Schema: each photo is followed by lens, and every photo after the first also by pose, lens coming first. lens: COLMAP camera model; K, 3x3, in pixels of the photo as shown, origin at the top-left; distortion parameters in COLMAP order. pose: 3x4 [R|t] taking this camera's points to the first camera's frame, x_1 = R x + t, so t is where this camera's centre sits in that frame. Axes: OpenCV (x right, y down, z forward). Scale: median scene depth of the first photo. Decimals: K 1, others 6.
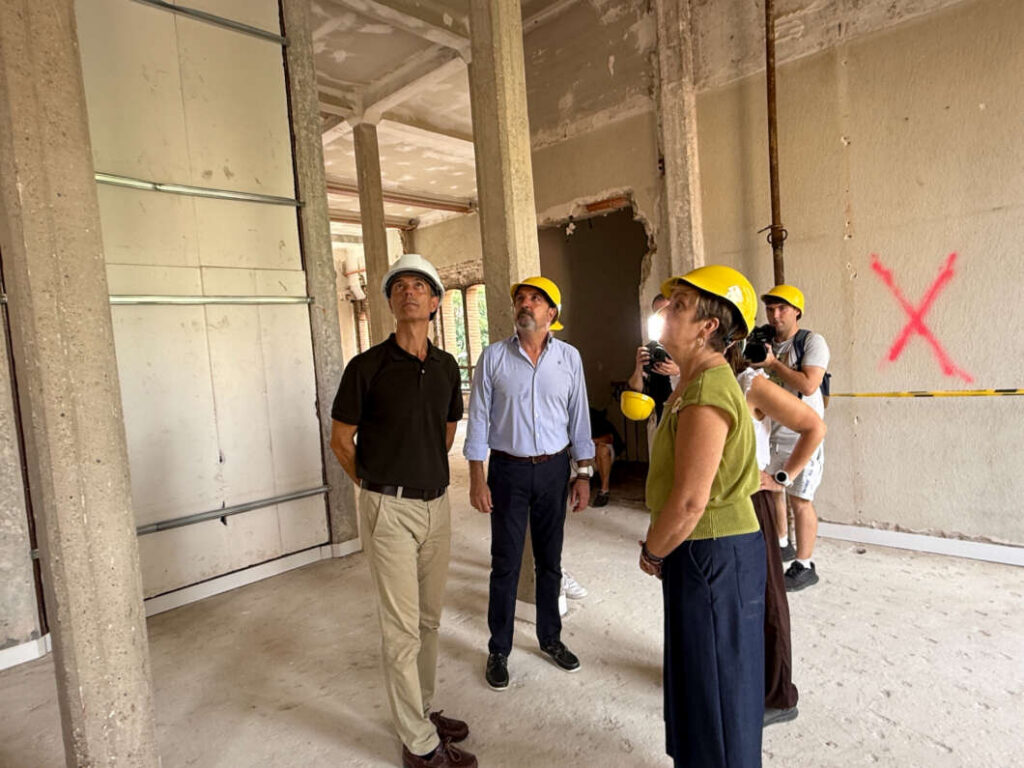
lens RADIAL K [[626.4, 0, 509.9], [0, 626.4, 390.4], [0, 0, 1]] dist [0.000569, 0.000283]
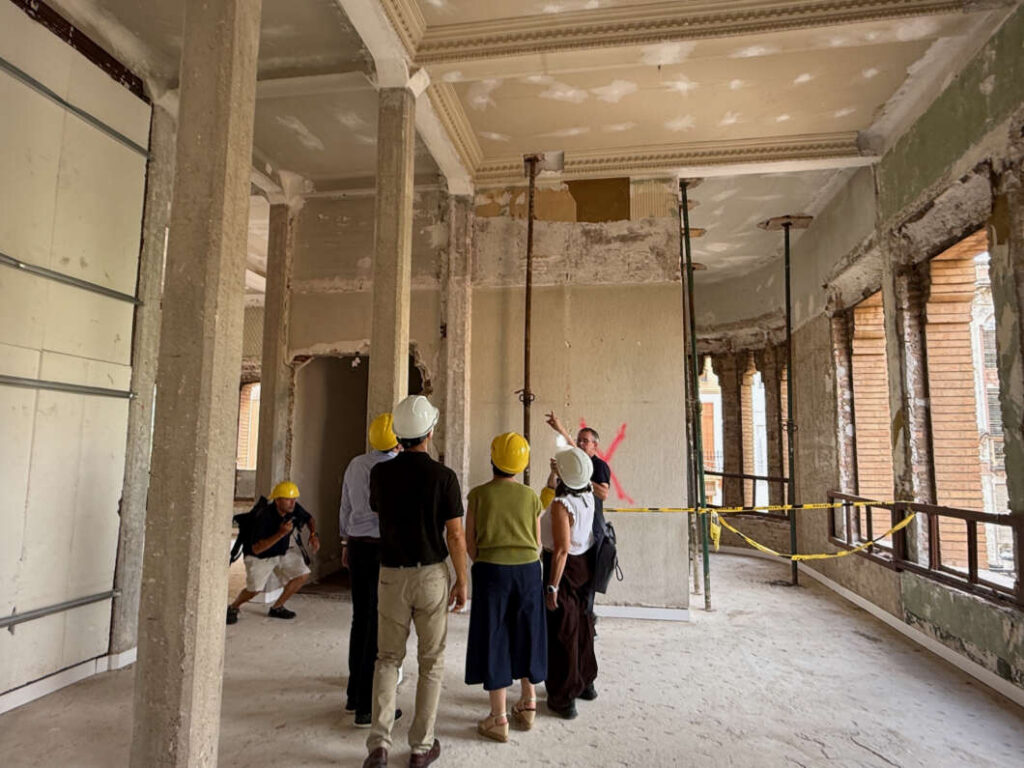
lens RADIAL K [[626.4, 0, 509.9], [0, 626.4, 390.4], [0, 0, 1]] dist [0.000569, 0.000283]
pose [[0.827153, 0.138580, 0.544623, -0.367313], [-0.033375, 0.979522, -0.198552, 0.026224], [-0.560985, 0.146056, 0.814839, -0.154723]]
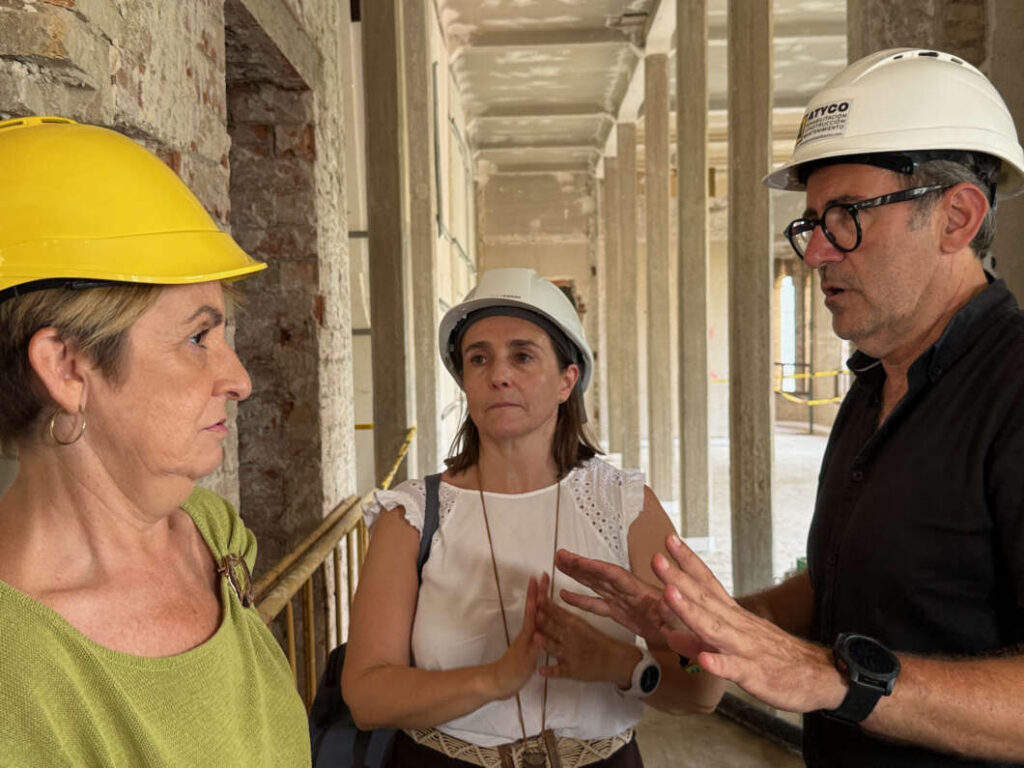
lens RADIAL K [[1059.9, 0, 512.0], [0, 1059.9, 384.0], [0, 0, 1]] dist [0.007028, 0.002873]
pose [[0.743865, 0.035974, 0.667361, -2.327372], [0.009897, 0.997848, -0.064821, 0.231919], [-0.668257, 0.054823, 0.741908, -1.401285]]
